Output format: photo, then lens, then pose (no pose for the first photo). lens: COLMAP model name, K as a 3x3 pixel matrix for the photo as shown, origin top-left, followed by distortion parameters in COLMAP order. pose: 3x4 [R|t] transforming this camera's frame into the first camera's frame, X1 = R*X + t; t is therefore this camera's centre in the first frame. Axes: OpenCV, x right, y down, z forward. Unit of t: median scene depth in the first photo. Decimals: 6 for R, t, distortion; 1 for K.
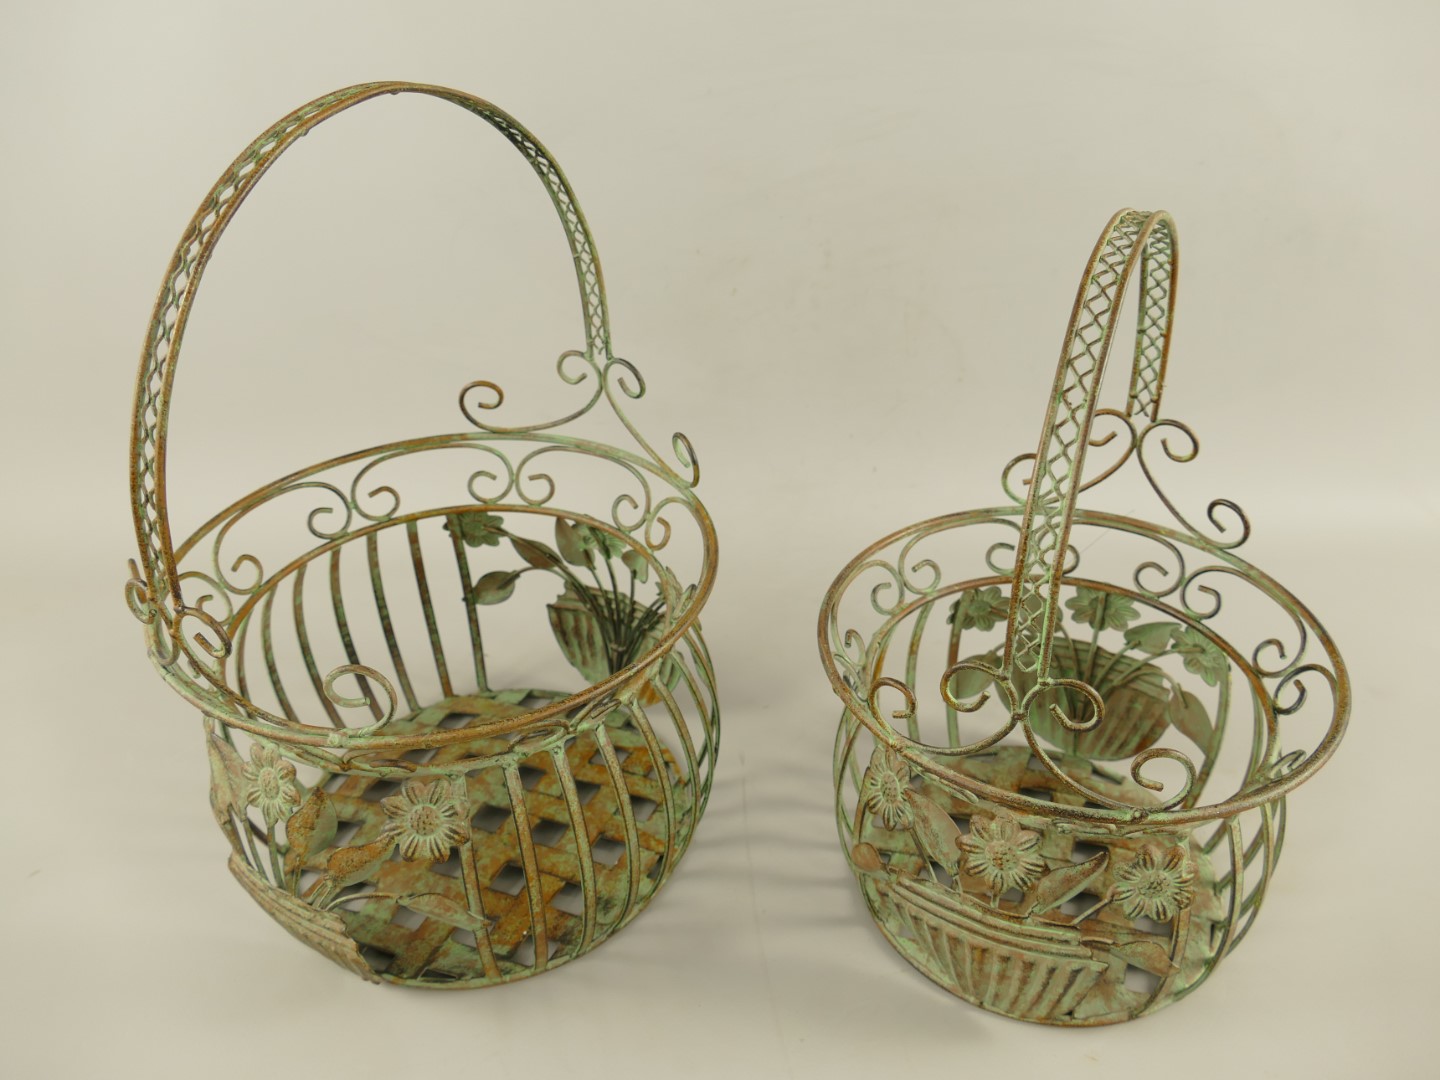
lens RADIAL K [[1168.3, 0, 720.8], [0, 1168.3, 537.8], [0, 0, 1]] dist [-0.021221, 0.007542]
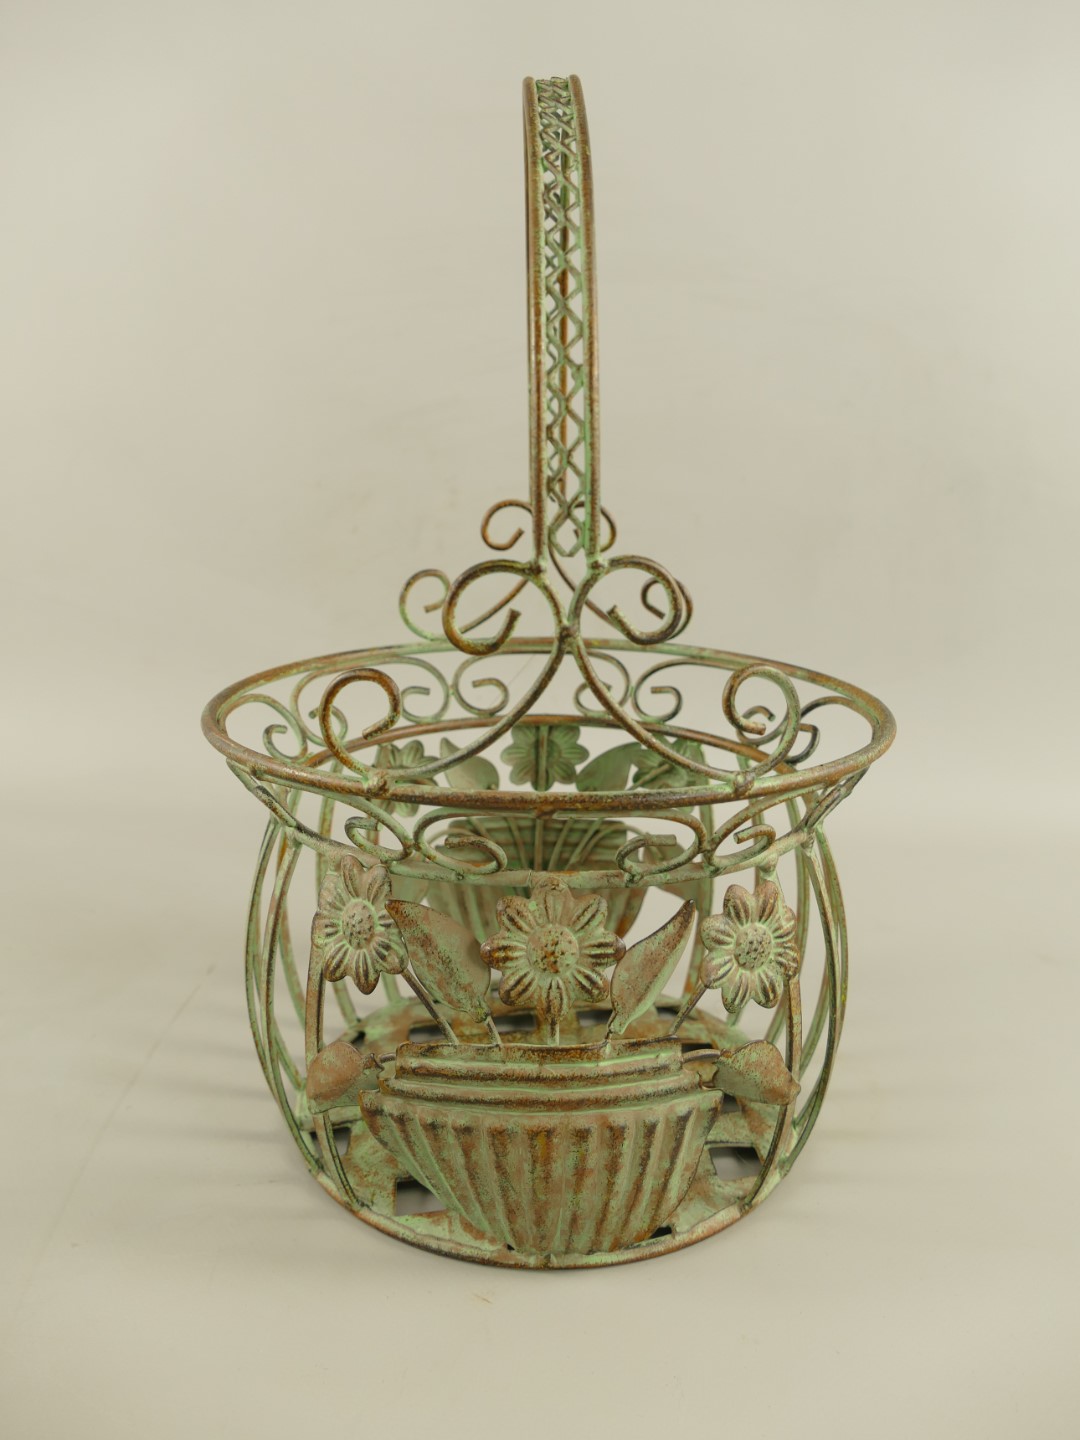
lens RADIAL K [[1168.3, 0, 544.2], [0, 1168.3, 722.6], [0, 0, 1]] dist [-0.021221, 0.007542]
pose [[0.884169, -0.087508, 0.458898, -0.052159], [0.222120, 0.942911, -0.248157, 0.293421], [-0.410984, 0.321343, 0.853130, 0.368111]]
